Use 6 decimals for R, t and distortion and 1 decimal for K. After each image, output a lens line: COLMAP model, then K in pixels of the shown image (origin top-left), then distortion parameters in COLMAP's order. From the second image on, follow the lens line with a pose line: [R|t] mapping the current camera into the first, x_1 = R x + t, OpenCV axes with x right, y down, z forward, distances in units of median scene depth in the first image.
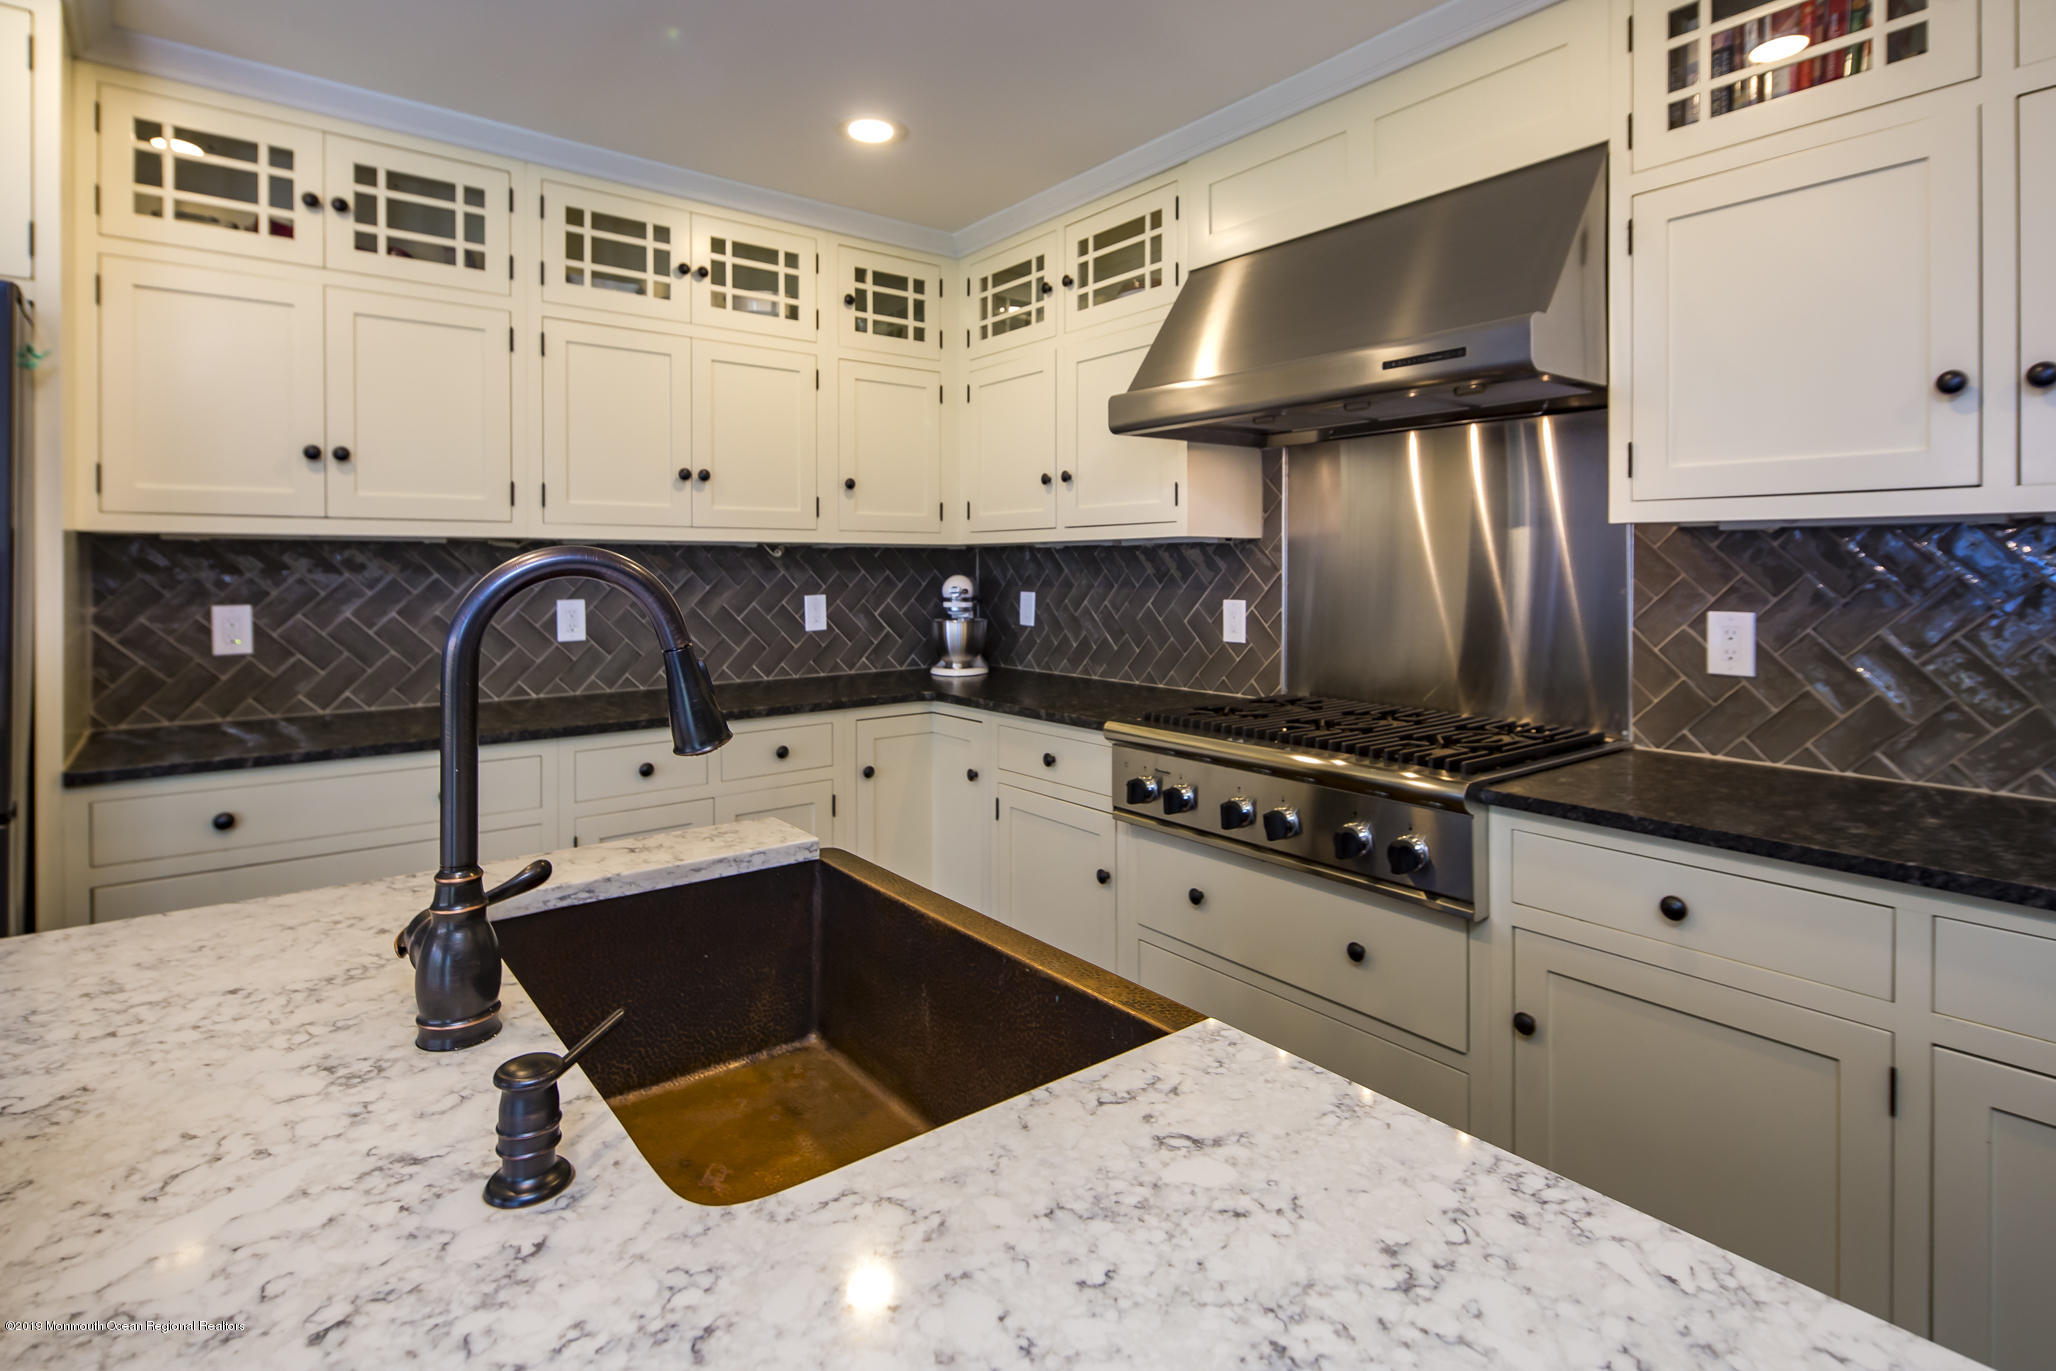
lens RADIAL K [[1050.4, 0, 1047.4], [0, 1050.4, 569.8], [0, 0, 1]] dist [0.000369, -0.002286]
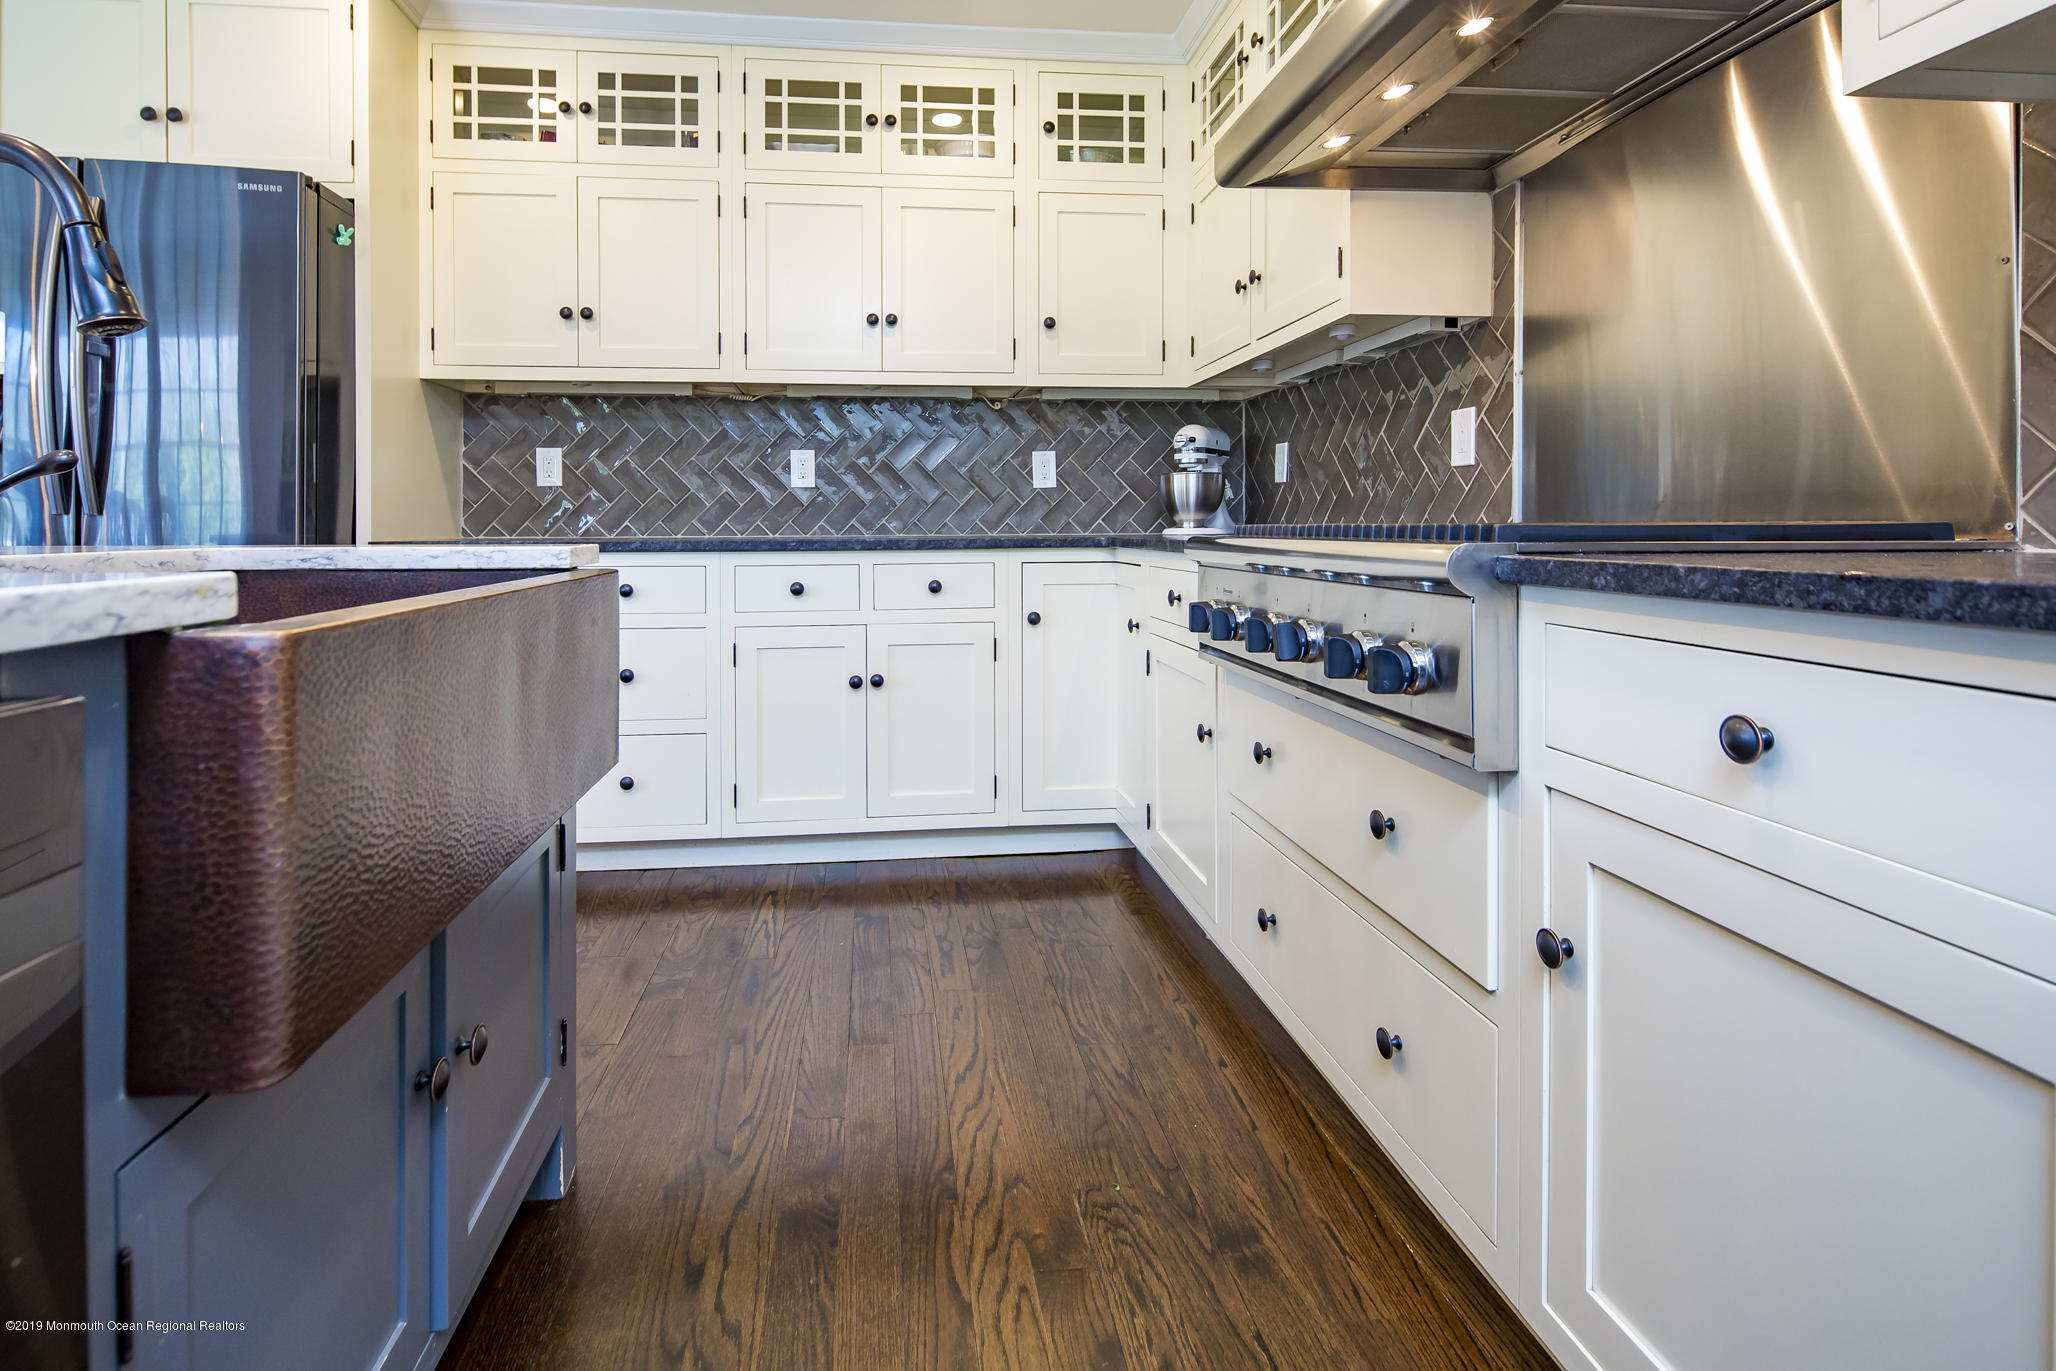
lens RADIAL K [[1050.4, 0, 966.5], [0, 1050.4, 530.9], [0, 0, 1]] dist [0.000369, -0.002286]
pose [[0.831468, -0.000692, -0.555572, 0.317906], [-0.000670, 0.999997, -0.002249, 0.124867], [0.555572, 0.002242, 0.831465, 0.204215]]
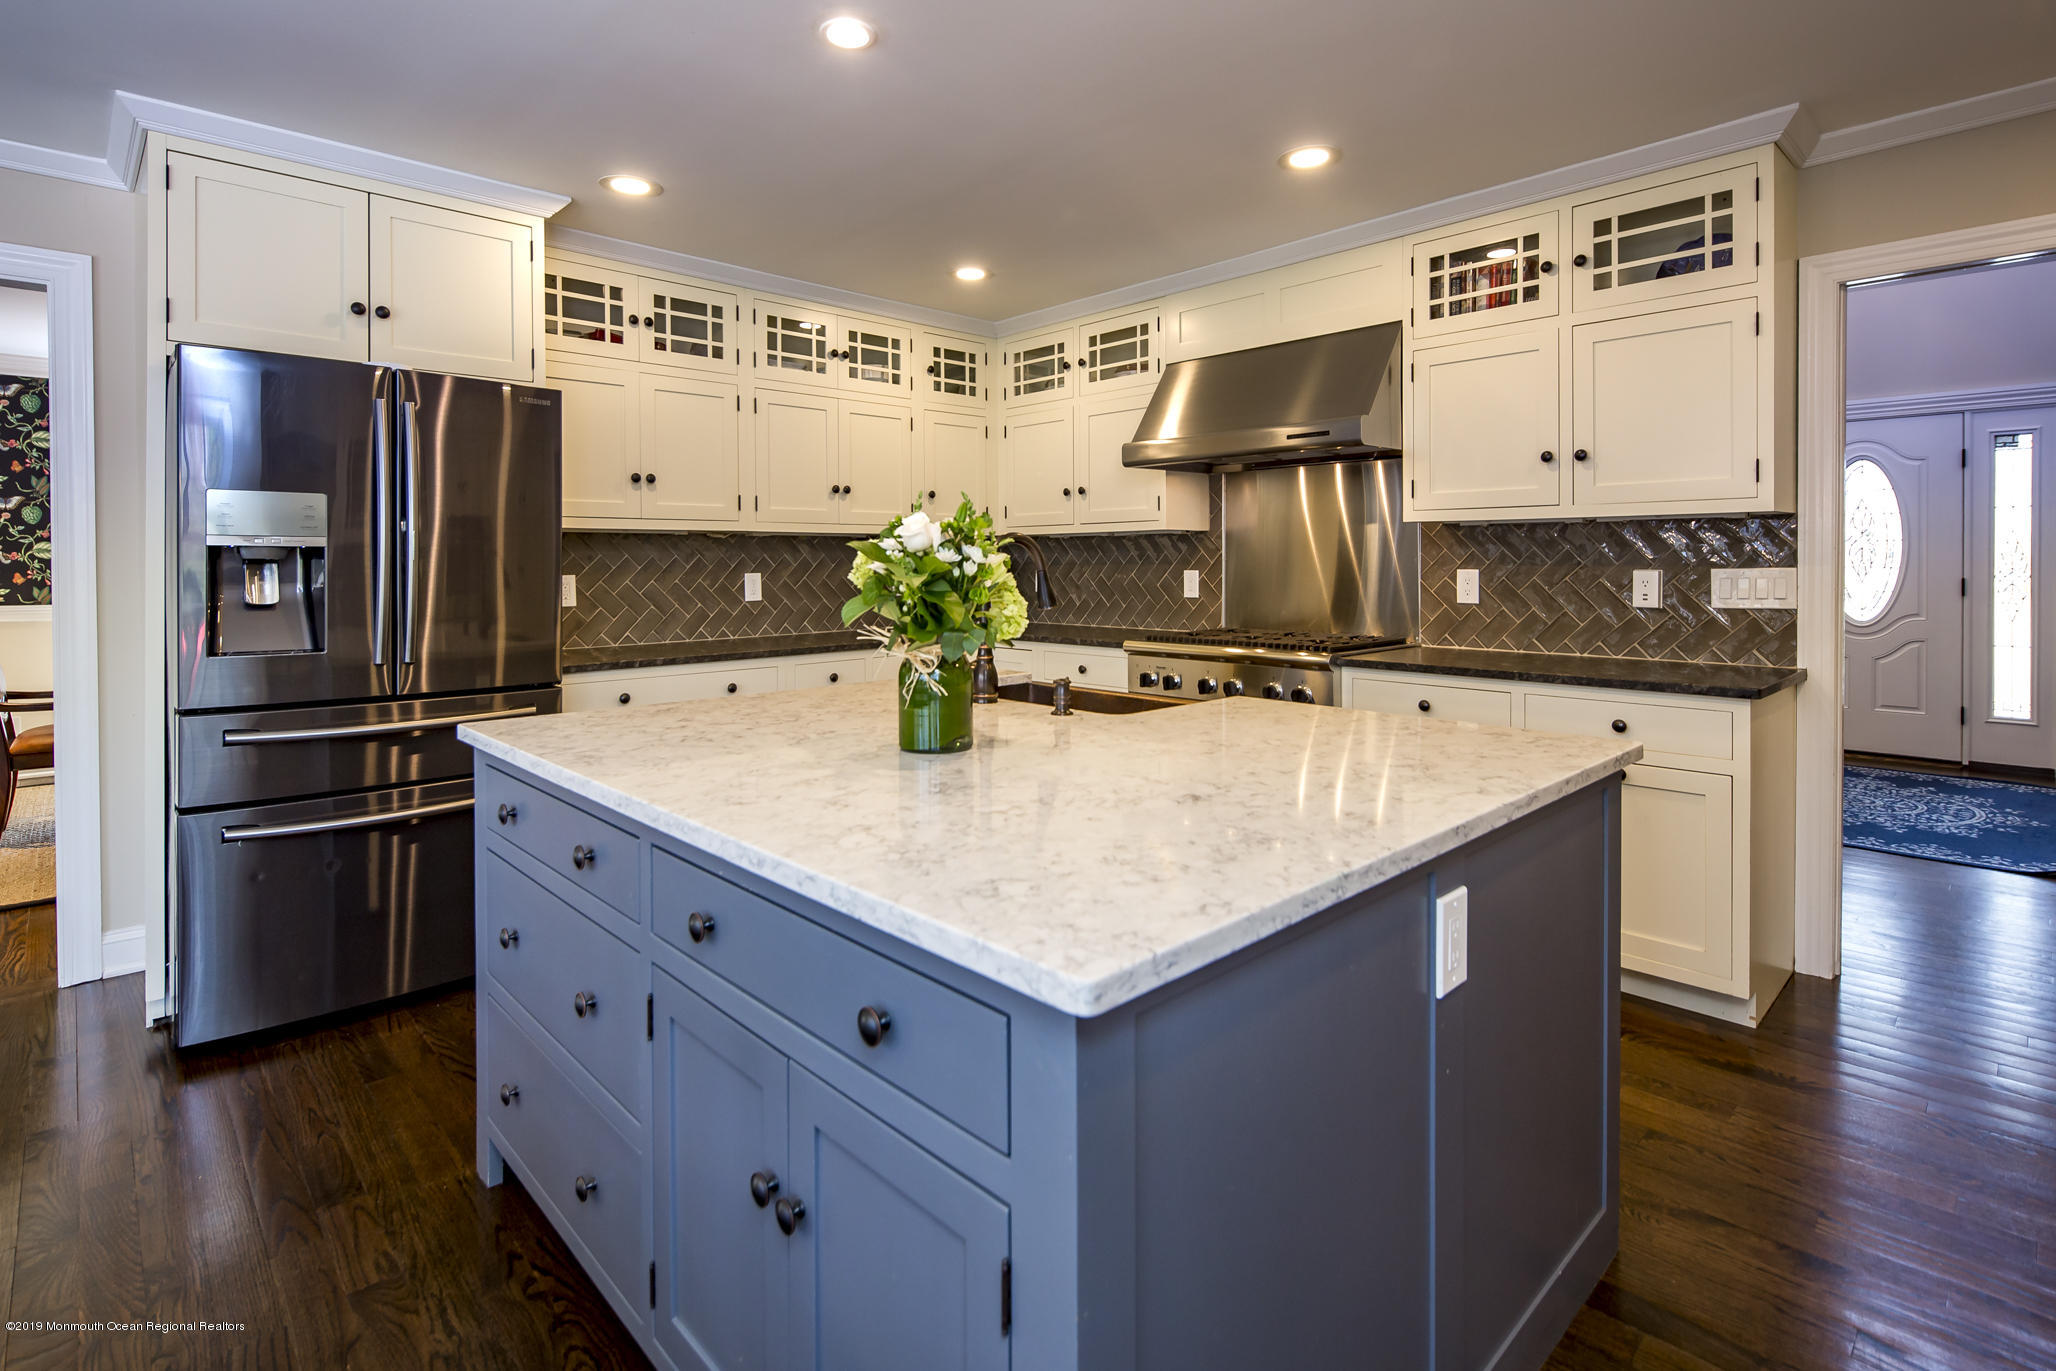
lens RADIAL K [[1050.4, 0, 1059.1], [0, 1050.4, 568.3], [0, 0, 1]] dist [0.000369, -0.002286]
pose [[0.993820, -0.005374, 0.110872, -0.203159], [0.004940, 0.999979, 0.004189, 0.019211], [-0.110892, -0.003615, 0.993826, -0.564738]]
